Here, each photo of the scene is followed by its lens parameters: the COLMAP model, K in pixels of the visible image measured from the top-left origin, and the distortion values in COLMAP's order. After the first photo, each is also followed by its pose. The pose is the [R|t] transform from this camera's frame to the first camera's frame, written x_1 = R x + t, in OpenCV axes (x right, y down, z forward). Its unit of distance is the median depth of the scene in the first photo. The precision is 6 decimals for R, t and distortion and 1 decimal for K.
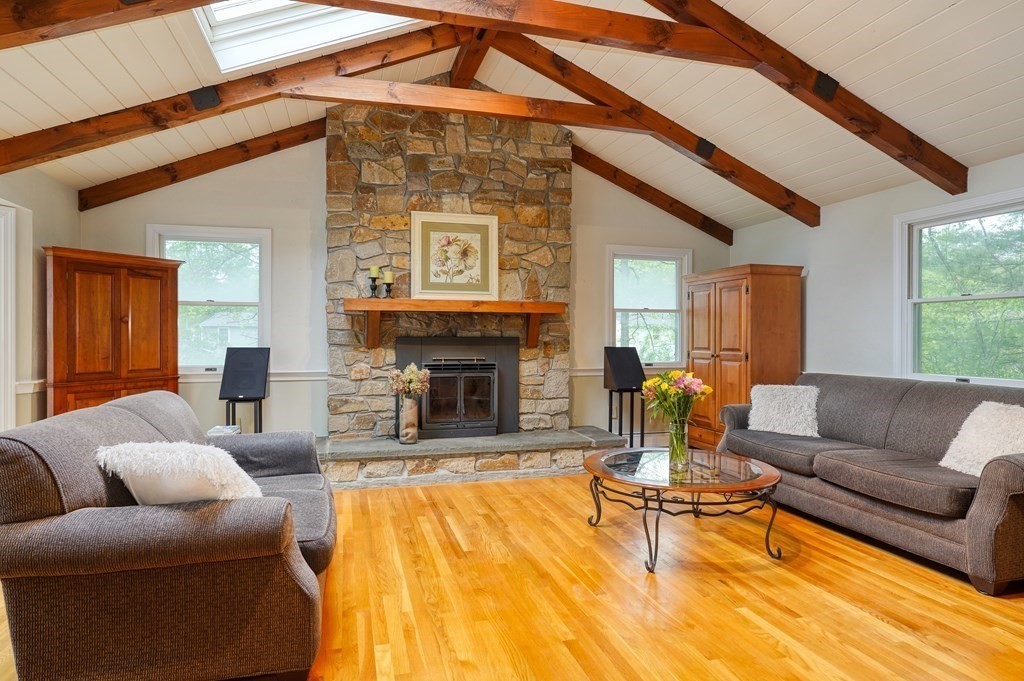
lens RADIAL K [[578.2, 0, 506.0], [0, 578.2, 338.4], [0, 0, 1]] dist [-0.008517, 0.004755]
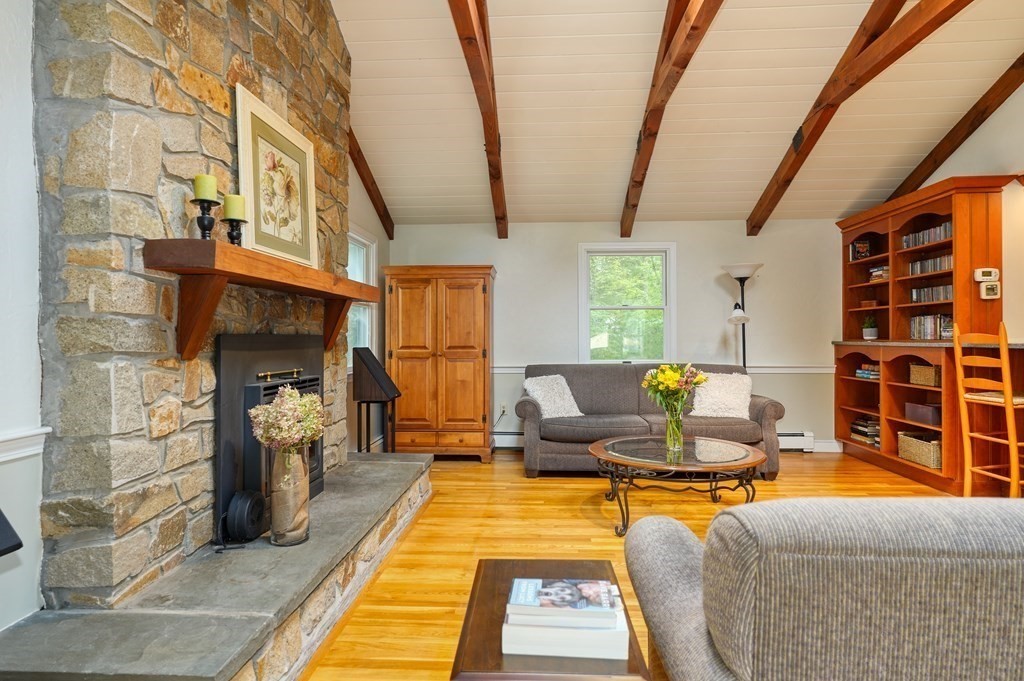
lens RADIAL K [[578.2, 0, 509.3], [0, 578.2, 338.9], [0, 0, 1]] dist [-0.008517, 0.004755]
pose [[0.318845, -0.005555, 0.947791, -0.570976], [0.004526, 0.999980, 0.004338, 0.000421], [-0.947796, 0.002907, 0.318864, 0.626643]]
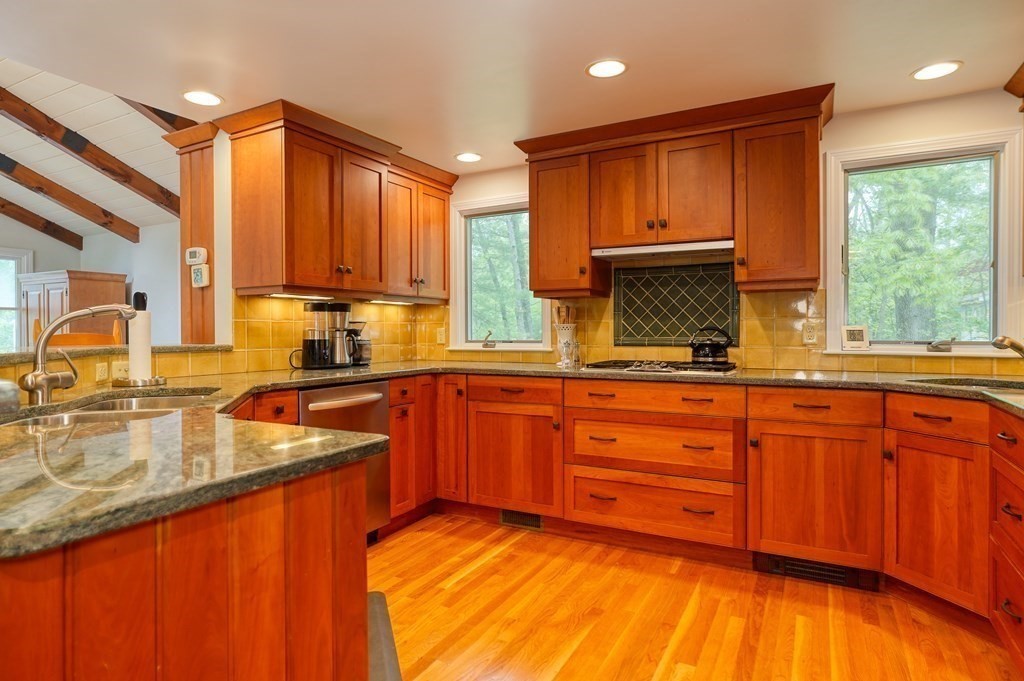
lens RADIAL K [[578.2, 0, 511.3], [0, 578.2, 338.1], [0, 0, 1]] dist [-0.008517, 0.004755]
pose [[0.692219, -0.013120, 0.721568, 0.198286], [0.012503, 0.999903, 0.006186, 0.010913], [-0.721579, 0.004740, 0.692316, -0.424490]]
